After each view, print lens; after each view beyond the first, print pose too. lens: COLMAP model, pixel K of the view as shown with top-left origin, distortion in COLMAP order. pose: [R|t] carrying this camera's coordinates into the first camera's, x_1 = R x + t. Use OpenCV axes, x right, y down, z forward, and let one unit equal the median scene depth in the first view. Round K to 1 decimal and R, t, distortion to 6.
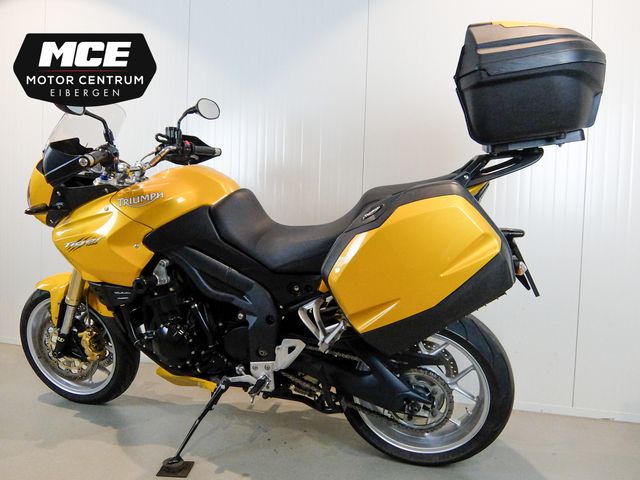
lens RADIAL K [[477.3, 0, 319.4], [0, 477.3, 242.7], [0, 0, 1]] dist [-0.054966, 0.055575]
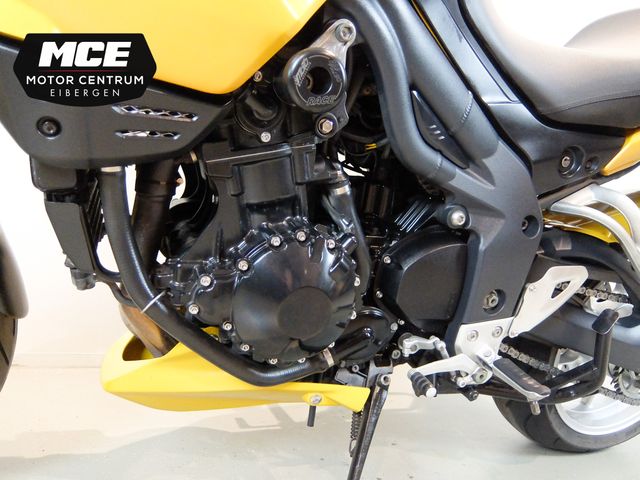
lens RADIAL K [[477.3, 0, 320.0], [0, 477.3, 240.0], [0, 0, 1]] dist [-0.029415, 0.011823]
pose [[0.782672, 0.017133, 0.622199, -0.521577], [-0.065022, 0.996402, 0.054356, 0.159390], [-0.619029, -0.083000, 0.780970, 0.750461]]
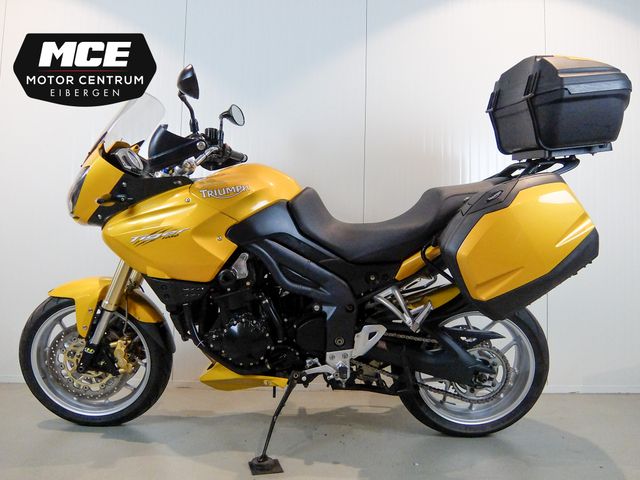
lens RADIAL K [[477.3, 0, 320.0], [0, 477.3, 240.0], [0, 0, 1]] dist [-0.029415, 0.011823]
pose [[0.957598, 0.001855, 0.288102, -0.459165], [0.022745, 0.996371, -0.082018, 0.093261], [-0.287209, 0.085093, 0.954081, -0.002041]]
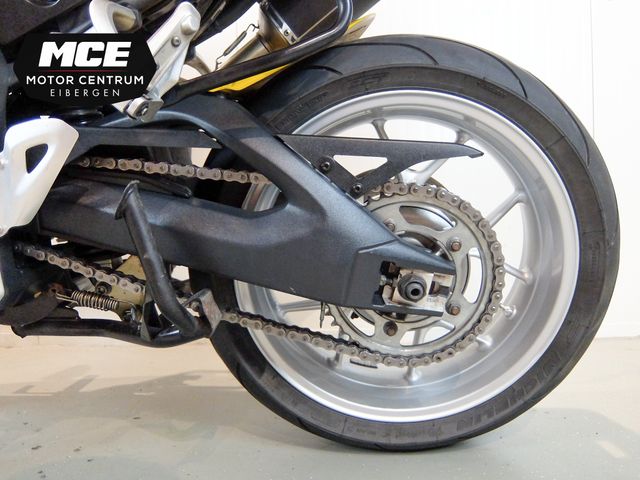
lens RADIAL K [[477.3, 0, 320.0], [0, 477.3, 240.0], [0, 0, 1]] dist [-0.029415, 0.011823]
pose [[0.969781, -0.054914, 0.237718, 0.046857], [0.058484, 0.998256, -0.007984, 0.285294], [-0.236865, 0.021646, 0.971301, 0.611157]]
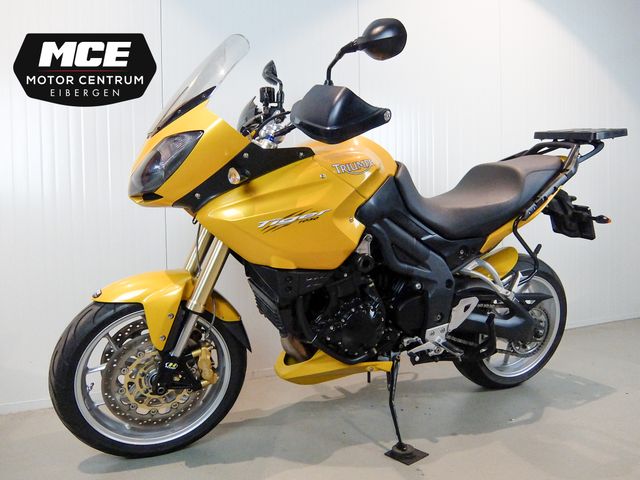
lens RADIAL K [[477.3, 0, 320.0], [0, 477.3, 240.0], [0, 0, 1]] dist [-0.029415, 0.011823]
pose [[0.762038, -0.066241, 0.644135, -0.974725], [0.073617, 0.997167, 0.015454, 0.025697], [-0.643333, 0.035643, 0.764756, 0.357155]]
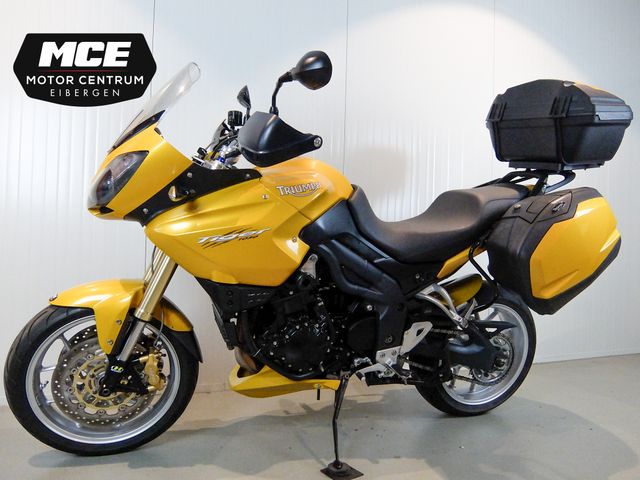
lens RADIAL K [[477.3, 0, 320.0], [0, 477.3, 240.0], [0, 0, 1]] dist [-0.029415, 0.011823]
pose [[0.802857, -0.005643, 0.596146, -0.871000], [0.025744, 0.999351, -0.025211, 0.031357], [-0.595616, 0.035588, 0.802480, 0.229623]]
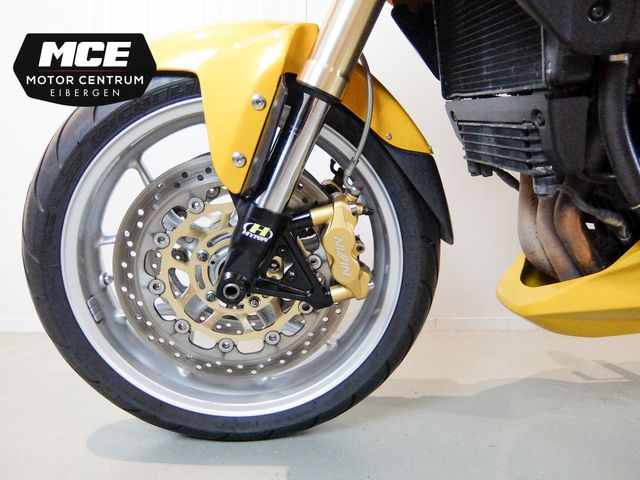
lens RADIAL K [[477.3, 0, 320.0], [0, 477.3, 240.0], [0, 0, 1]] dist [-0.029415, 0.011823]
pose [[0.935482, -0.047926, 0.350110, -0.725589], [0.038787, 0.998700, 0.033073, 0.237353], [-0.351240, -0.017360, 0.936124, 0.844644]]
